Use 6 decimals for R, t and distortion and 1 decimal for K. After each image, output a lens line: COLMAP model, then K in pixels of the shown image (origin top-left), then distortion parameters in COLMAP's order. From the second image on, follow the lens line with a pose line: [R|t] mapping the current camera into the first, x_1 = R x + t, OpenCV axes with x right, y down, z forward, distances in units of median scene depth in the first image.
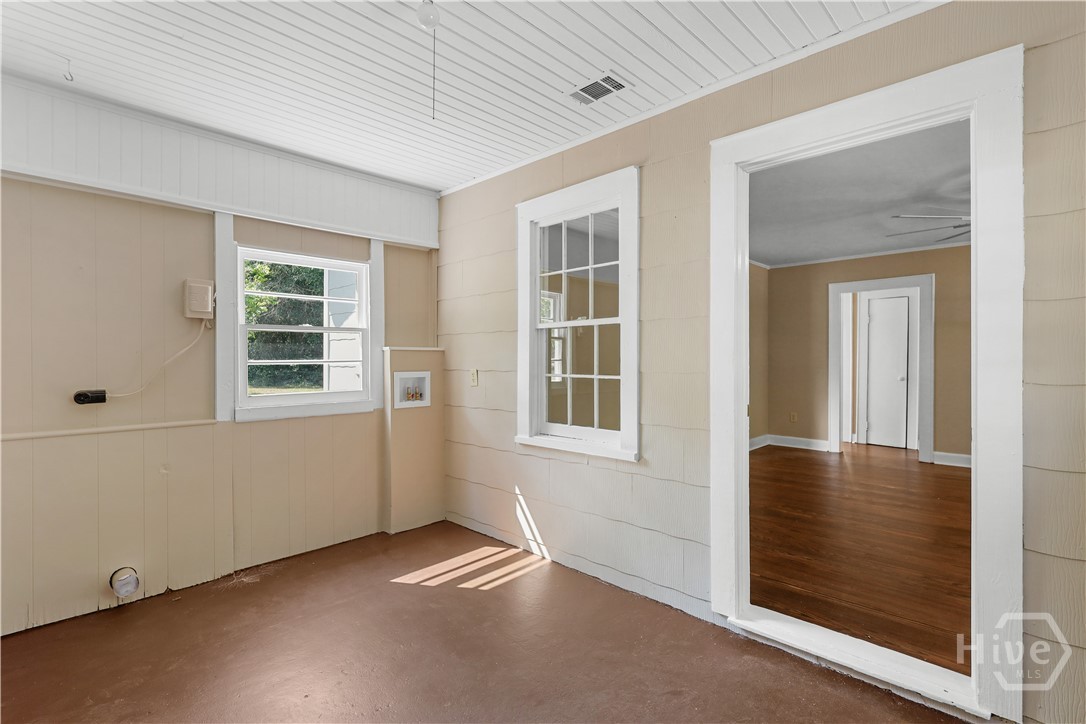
lens RADIAL K [[525.1, 0, 550.1], [0, 525.1, 357.3], [0, 0, 1]] dist [-0.001229, 0.002619]
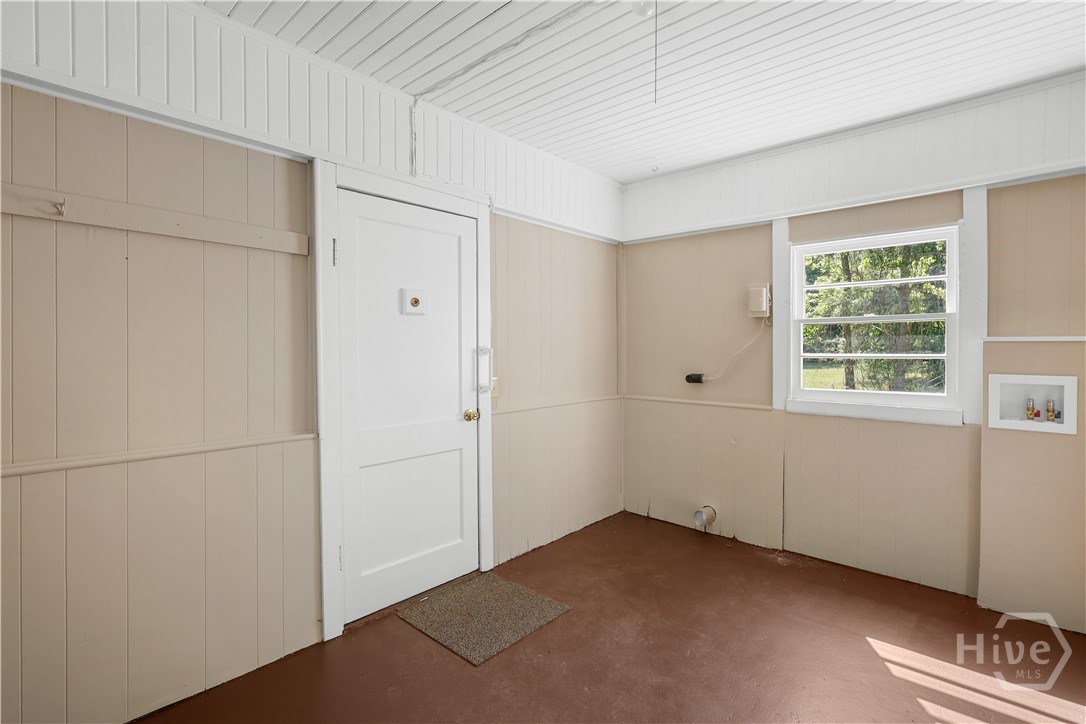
lens RADIAL K [[525.1, 0, 551.0], [0, 525.1, 355.1], [0, 0, 1]] dist [-0.001229, 0.002619]
pose [[0.003125, 0.014695, -0.999887, 0.466085], [-0.003234, 0.999887, 0.014685, -0.005837], [0.999990, 0.003188, 0.003172, 0.515057]]
